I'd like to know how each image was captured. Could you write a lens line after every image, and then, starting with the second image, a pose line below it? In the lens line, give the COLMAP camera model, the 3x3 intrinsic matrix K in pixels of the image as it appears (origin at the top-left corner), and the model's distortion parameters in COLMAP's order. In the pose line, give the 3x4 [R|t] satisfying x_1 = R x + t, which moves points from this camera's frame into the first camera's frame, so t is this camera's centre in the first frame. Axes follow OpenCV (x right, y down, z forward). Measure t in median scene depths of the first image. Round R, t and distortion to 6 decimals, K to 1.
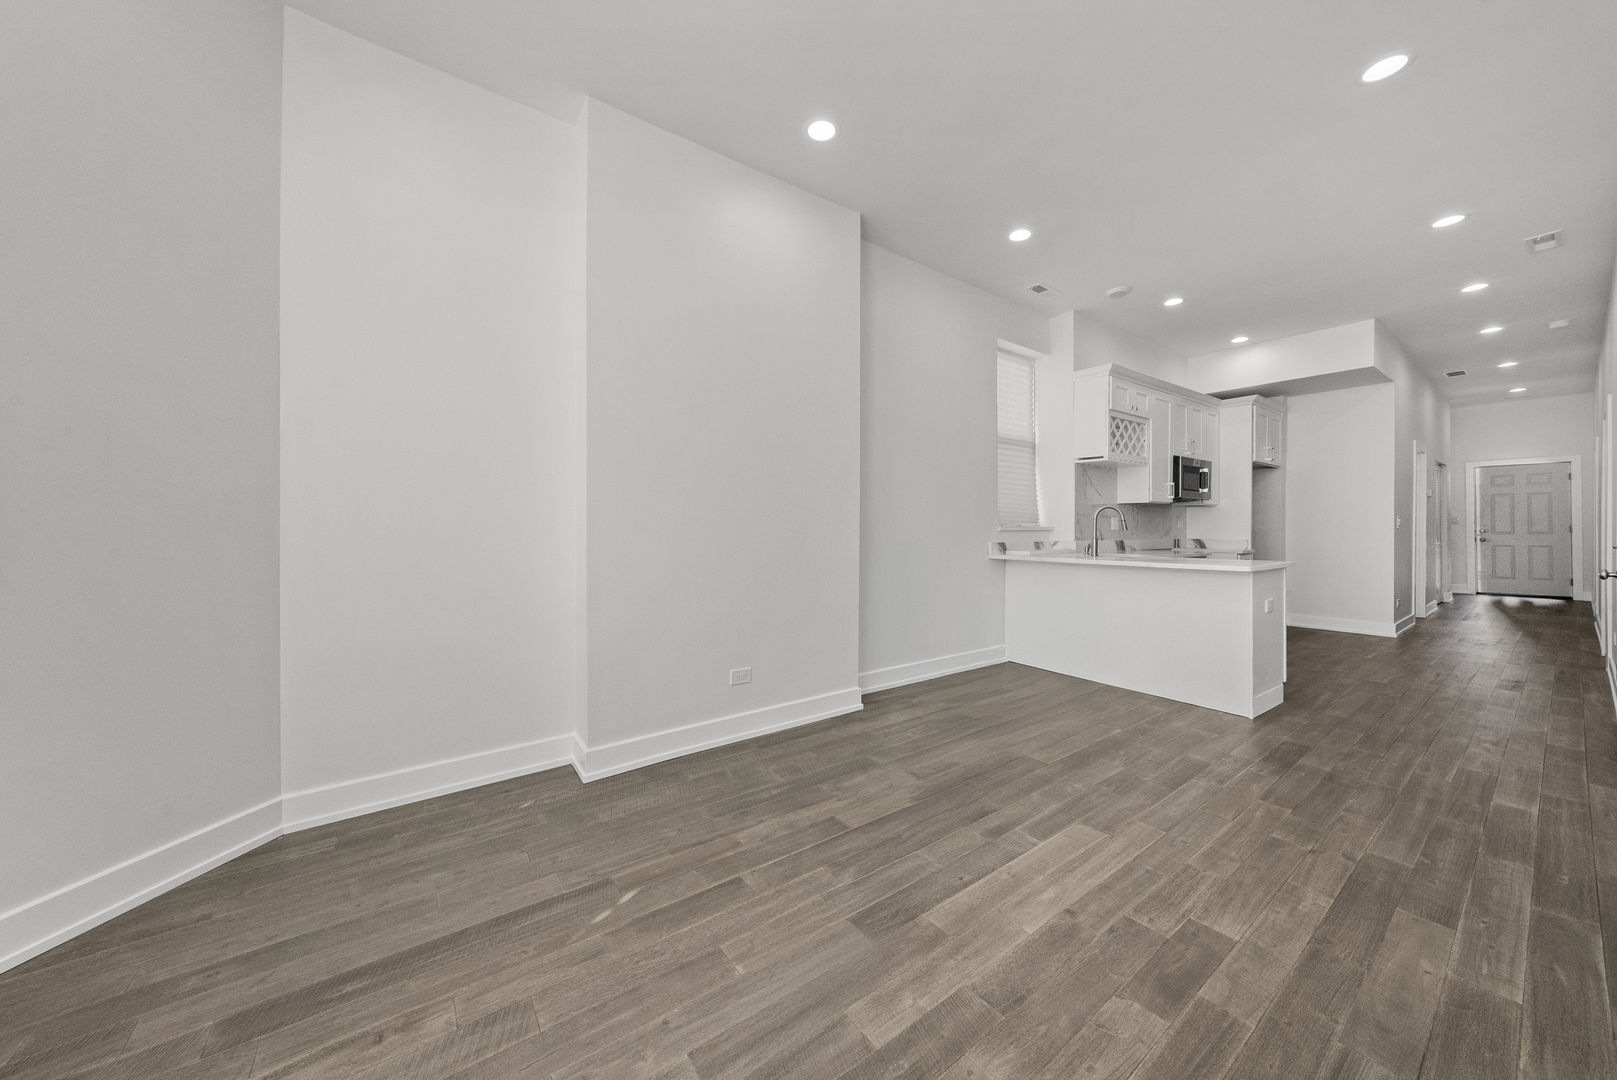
lens RADIAL K [[574.7, 0, 802.6], [0, 574.7, 539.9], [0, 0, 1]] dist [-0.022099, -0.000017]
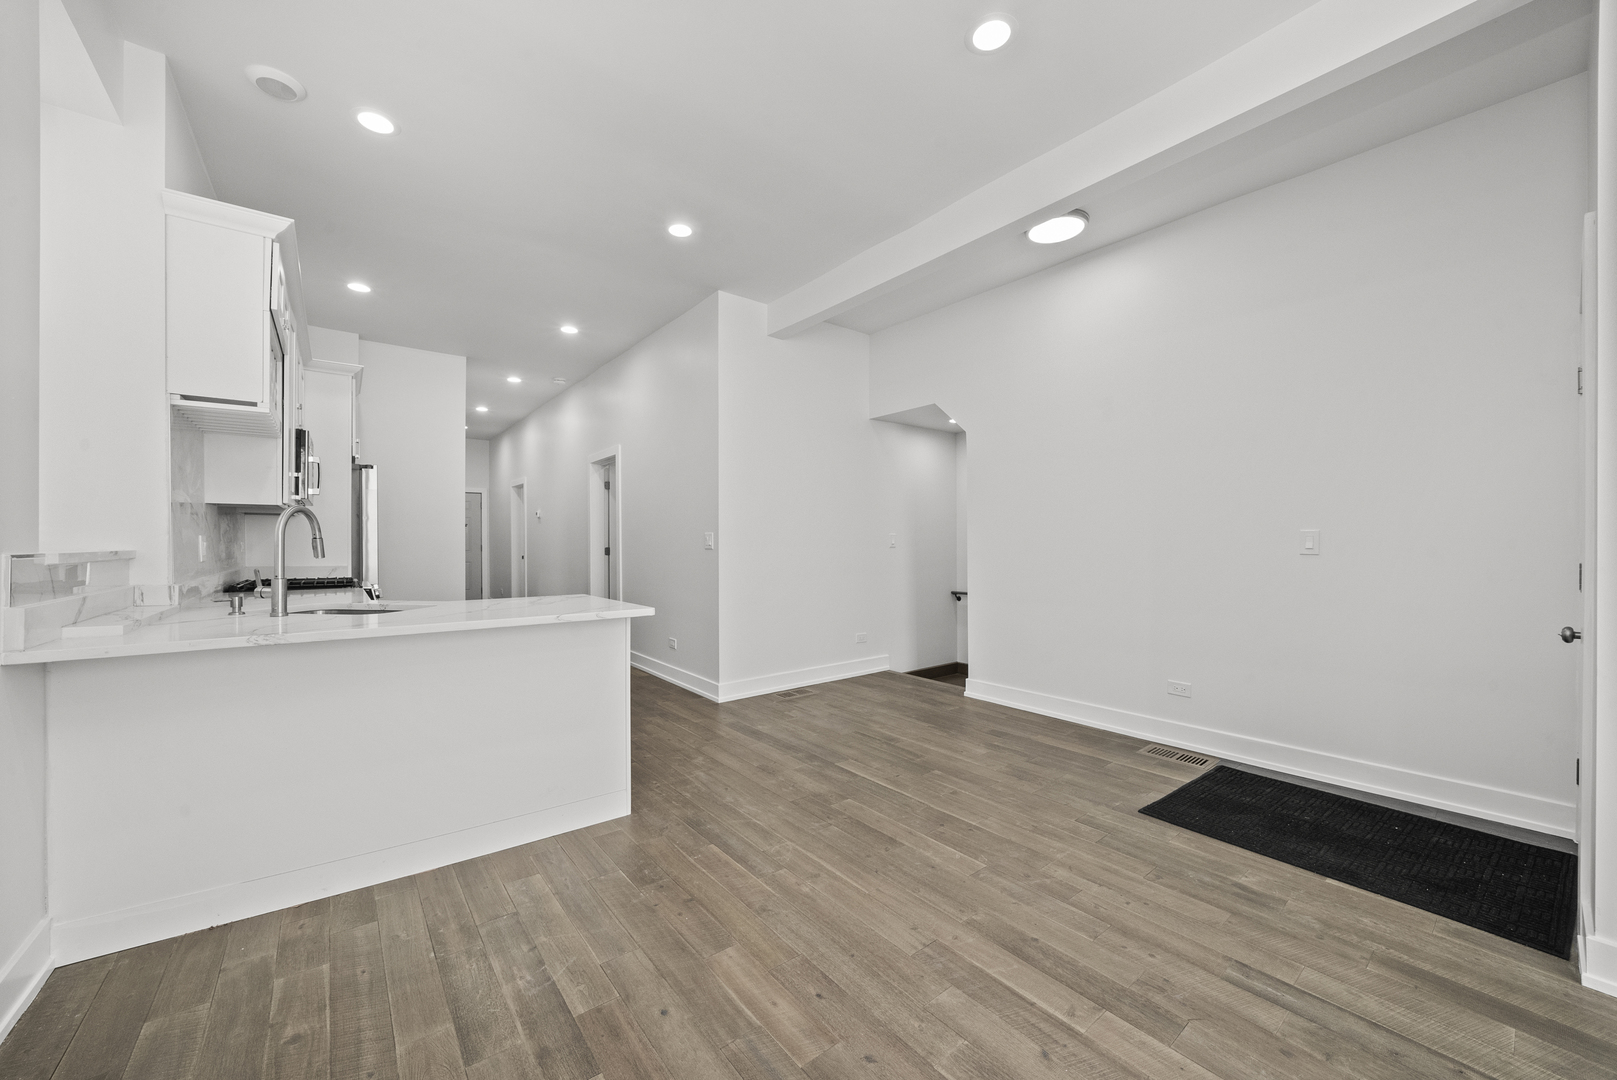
lens RADIAL K [[602.8, 0, 805.5], [0, 602.8, 546.3], [0, 0, 1]] dist [-0.012281, 0.000293]
pose [[-0.020046, -0.001714, 0.999798, 0.022653], [0.026969, 0.999634, 0.002254, -0.016665], [-0.999435, 0.027009, -0.019993, 0.589668]]
